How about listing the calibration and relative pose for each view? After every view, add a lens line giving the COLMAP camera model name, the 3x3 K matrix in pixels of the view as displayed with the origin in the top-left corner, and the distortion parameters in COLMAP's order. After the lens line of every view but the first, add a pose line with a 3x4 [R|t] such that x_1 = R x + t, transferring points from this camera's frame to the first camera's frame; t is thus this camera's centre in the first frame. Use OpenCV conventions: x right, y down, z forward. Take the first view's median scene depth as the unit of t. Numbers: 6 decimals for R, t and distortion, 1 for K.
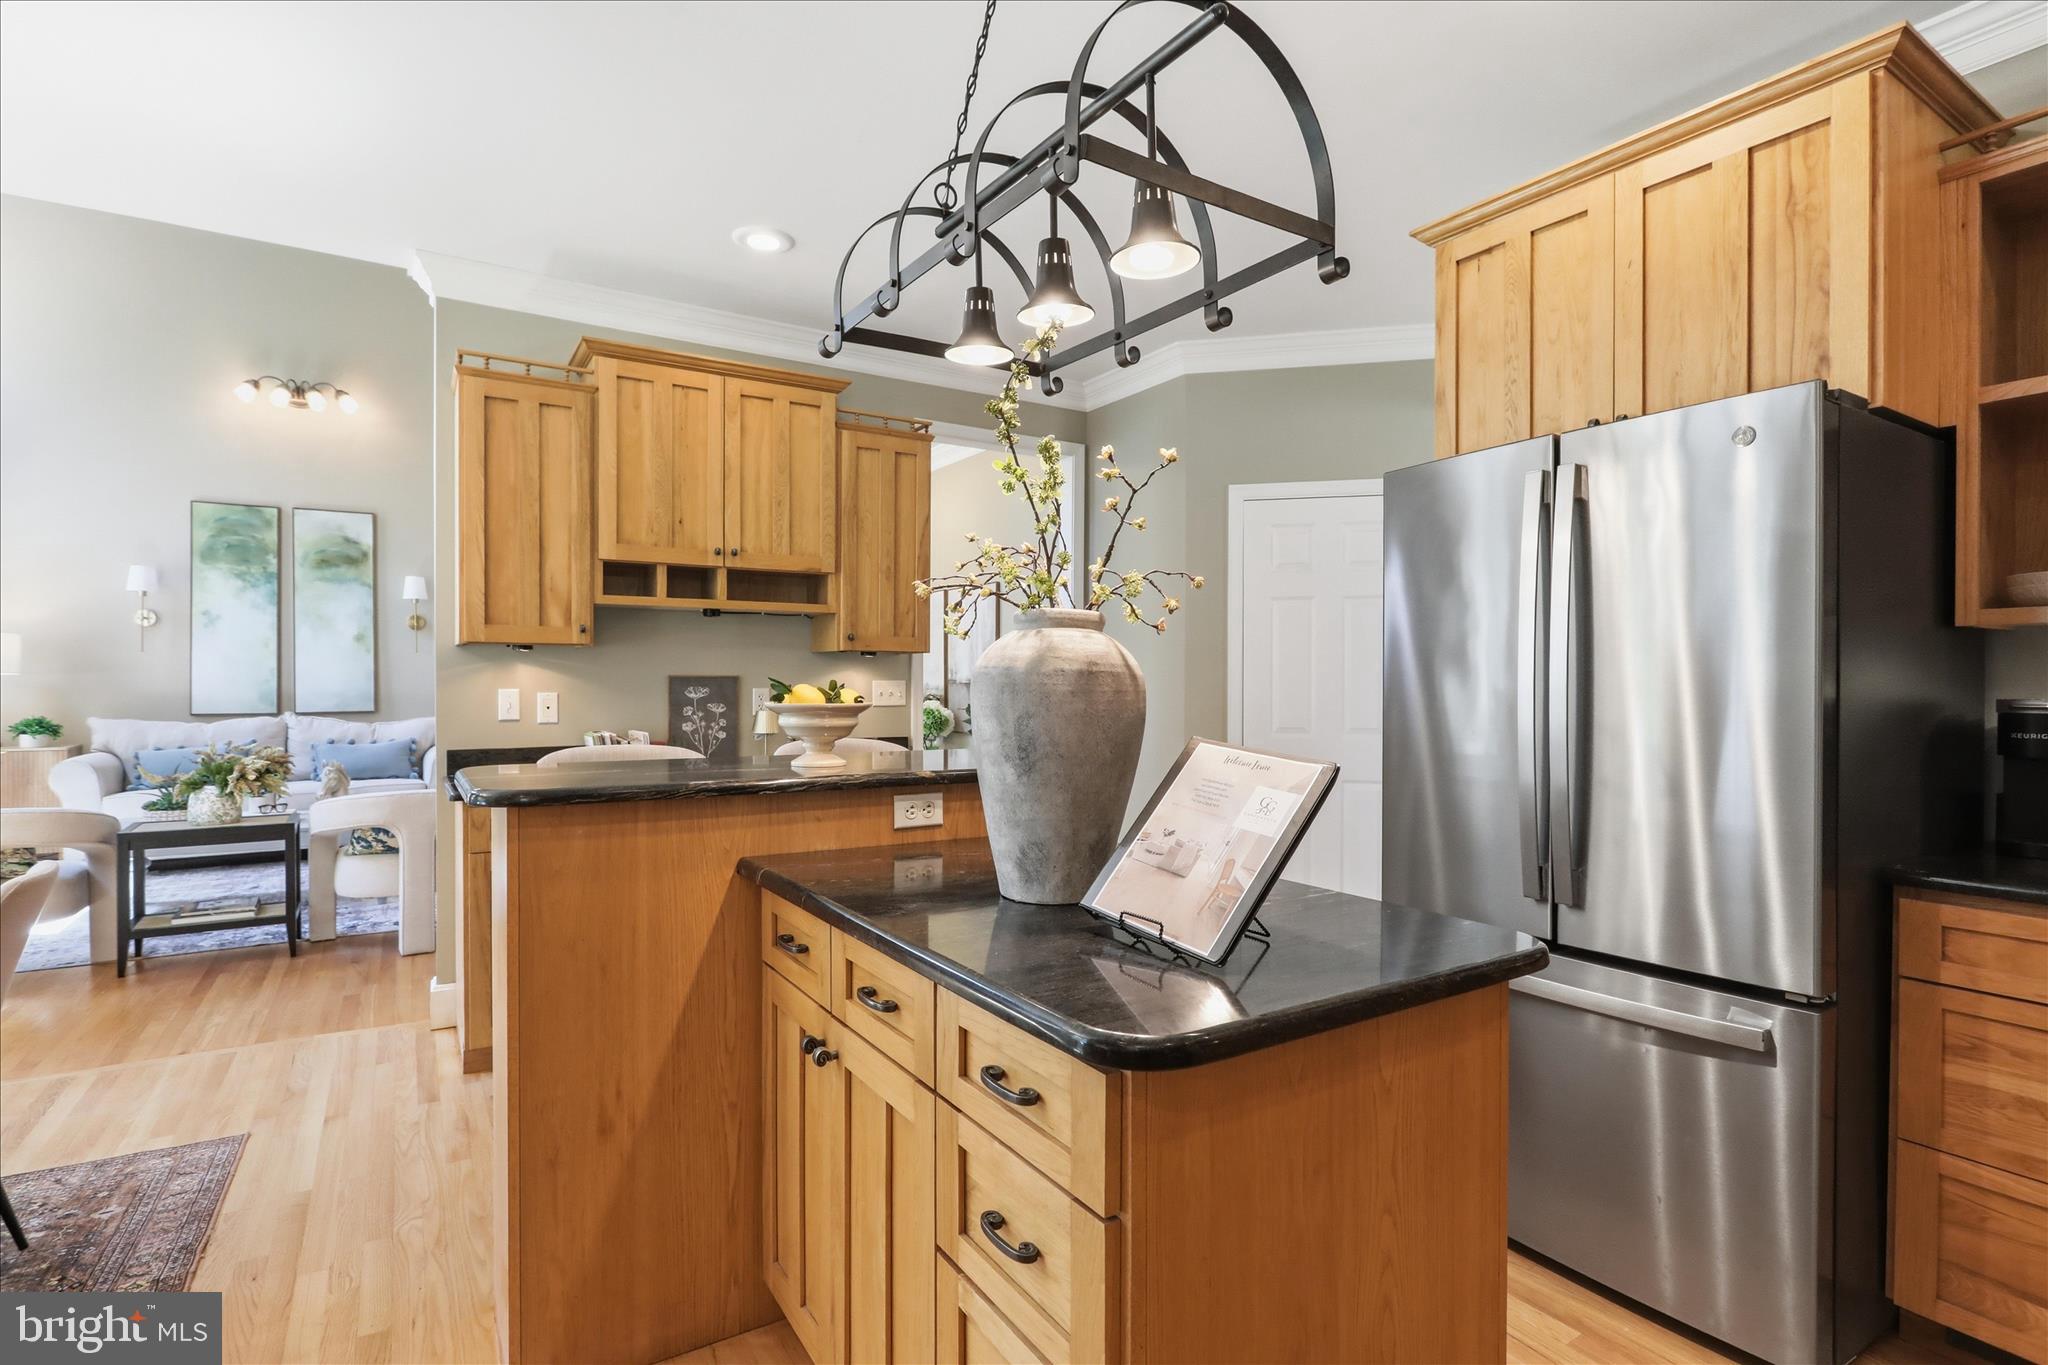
lens RADIAL K [[996.0, 0, 1024.0], [0, 996.0, 682.5], [0, 0, 1]] dist [-0.001194, 0.000216]
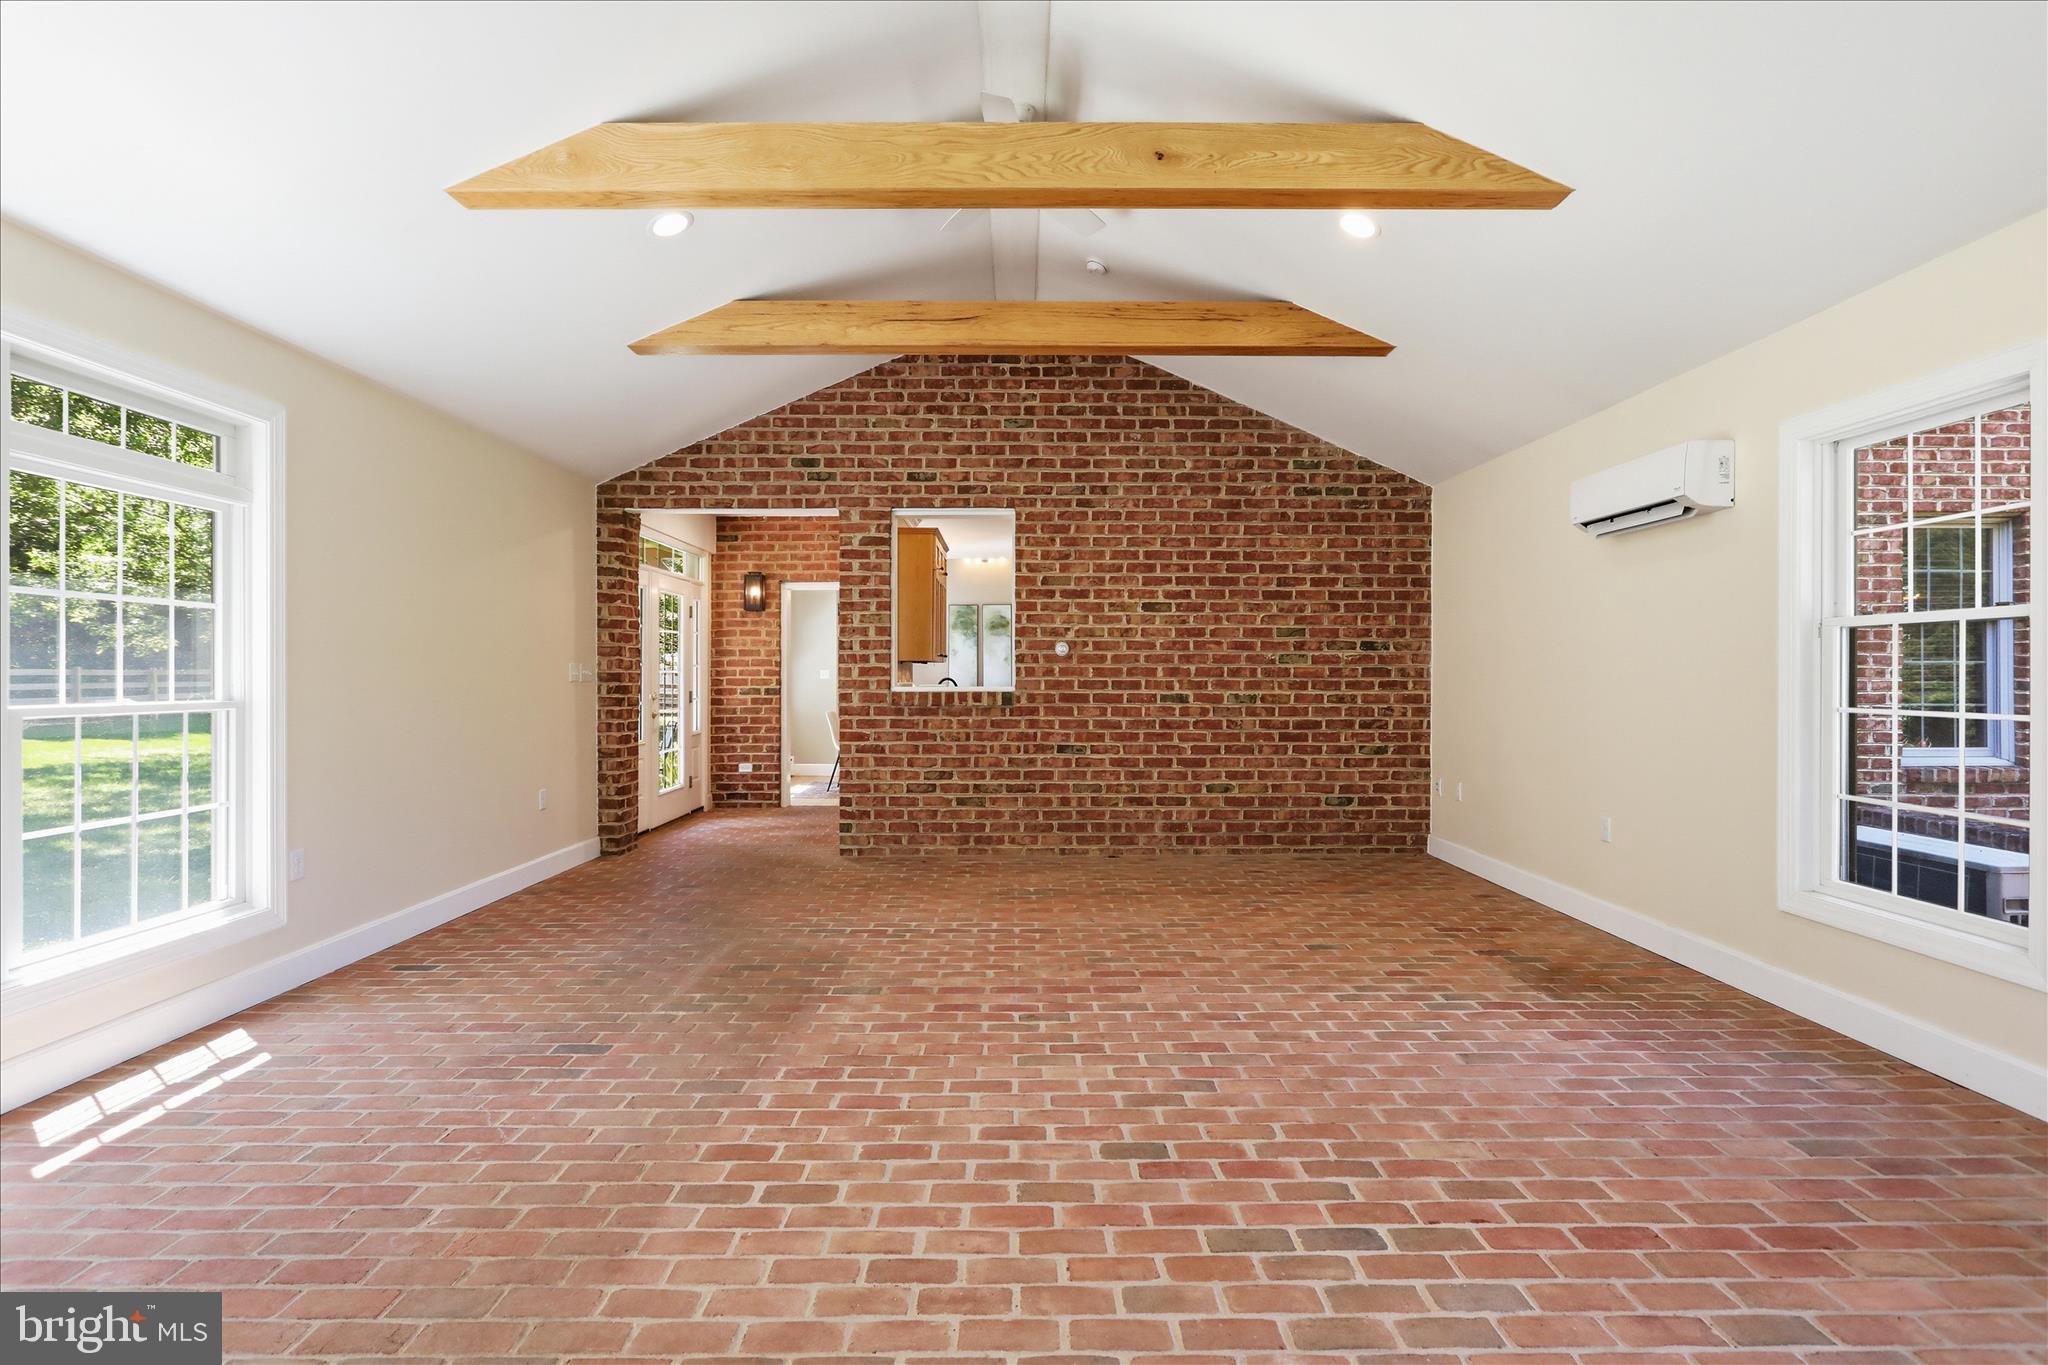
lens RADIAL K [[979.9, 0, 1024.0], [0, 979.9, 682.5], [0, 0, 1]] dist [-0.002705, 0.000099]
pose [[0.847460, 0.002529, -0.530853, 1.111283], [-0.000100, 0.999989, 0.004606, -0.000225], [0.530859, -0.003850, 0.847451, -1.745106]]
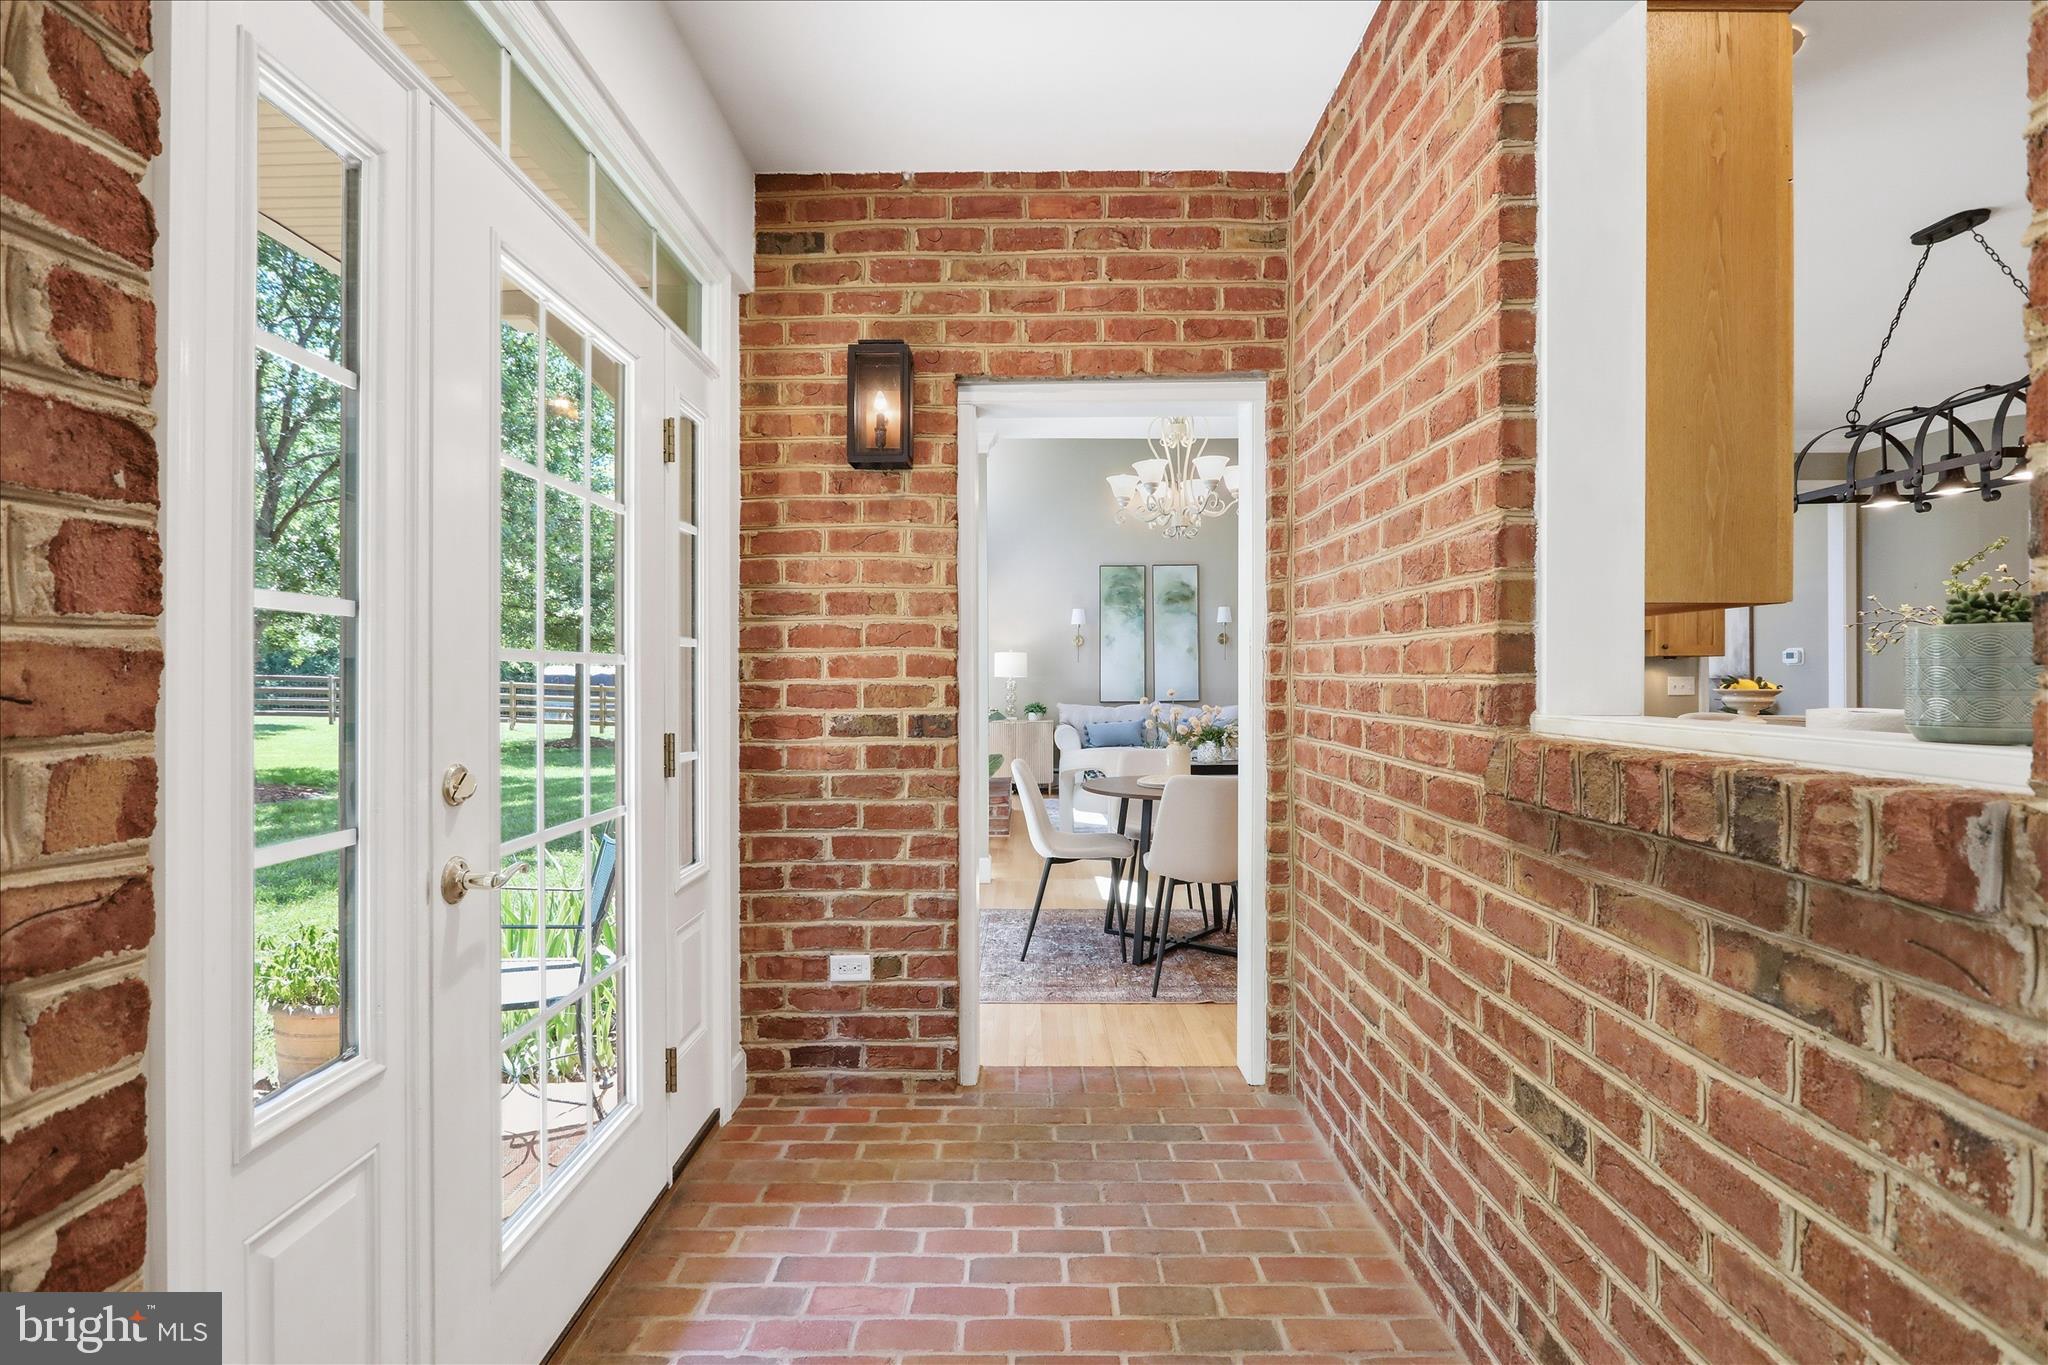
lens RADIAL K [[979.9, 0, 1024.0], [0, 979.9, 682.5], [0, 0, 1]] dist [-0.002705, 0.000099]
pose [[0.844563, -0.002866, -0.535448, -0.198408], [0.004183, 0.999990, 0.001246, -0.001192], [0.535440, -0.003292, 0.844567, -0.660059]]
